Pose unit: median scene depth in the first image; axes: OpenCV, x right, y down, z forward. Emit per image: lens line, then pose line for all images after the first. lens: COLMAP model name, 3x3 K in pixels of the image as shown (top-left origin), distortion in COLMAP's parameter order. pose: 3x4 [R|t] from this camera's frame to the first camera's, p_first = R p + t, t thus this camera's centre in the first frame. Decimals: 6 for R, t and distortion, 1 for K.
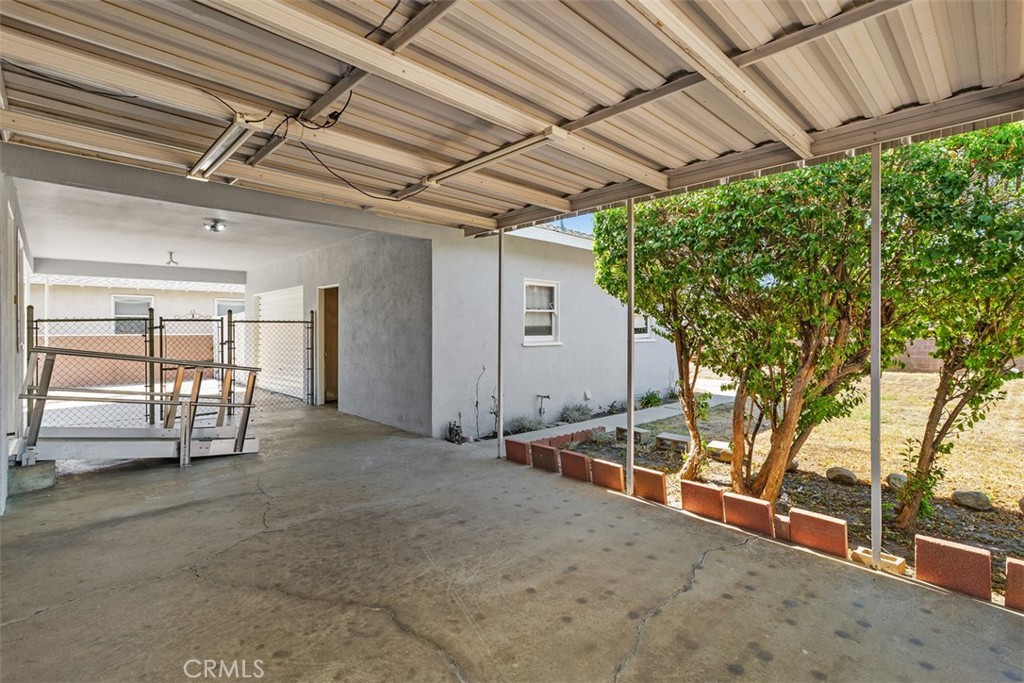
lens RADIAL K [[475.0, 0, 508.3], [0, 475.0, 339.6], [0, 0, 1]] dist [0.005003, -0.000540]
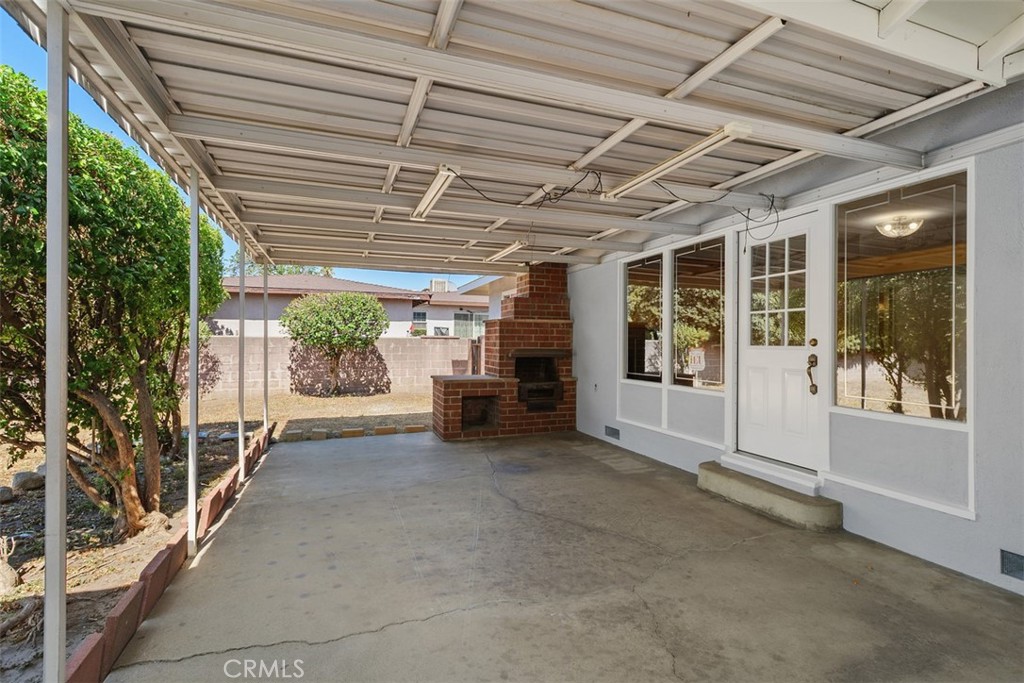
lens RADIAL K [[475.0, 0, 505.4], [0, 475.0, 340.1], [0, 0, 1]] dist [0.005003, -0.000540]
pose [[-0.915183, -0.002293, 0.403032, -0.743237], [0.002130, 0.999942, 0.010527, -0.043550], [-0.403033, 0.010492, -0.915125, 2.142048]]
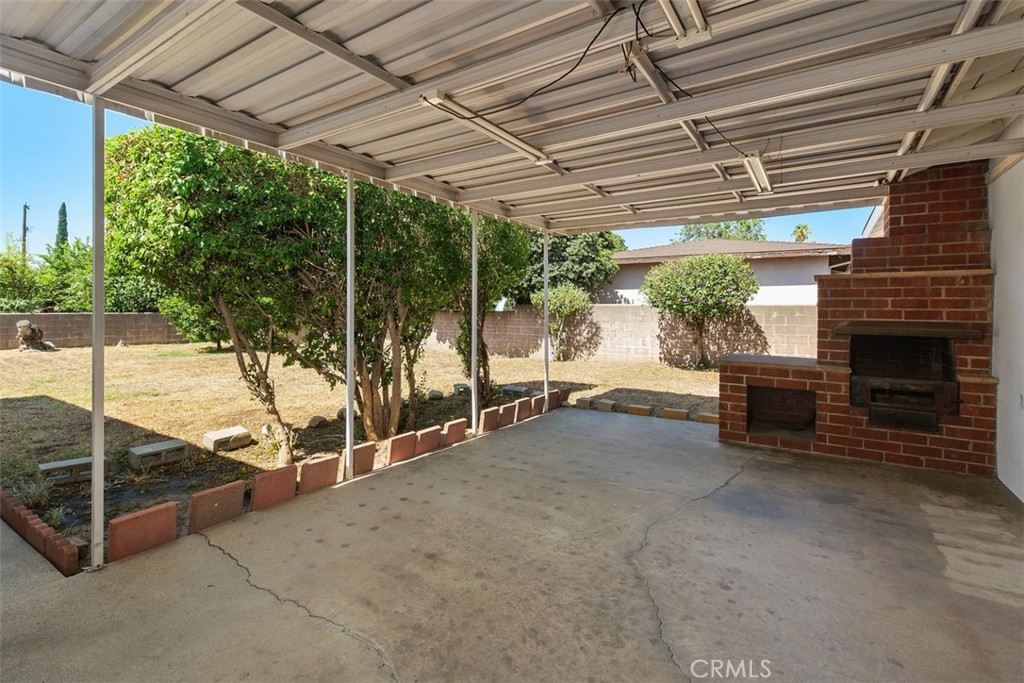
lens RADIAL K [[475.0, 0, 504.2], [0, 475.0, 316.3], [0, 0, 1]] dist [0.005003, -0.000540]
pose [[-0.215807, -0.015792, 0.976308, -1.081804], [0.012010, 0.999751, 0.018826, -0.030261], [-0.976362, 0.015788, -0.215563, 1.279404]]
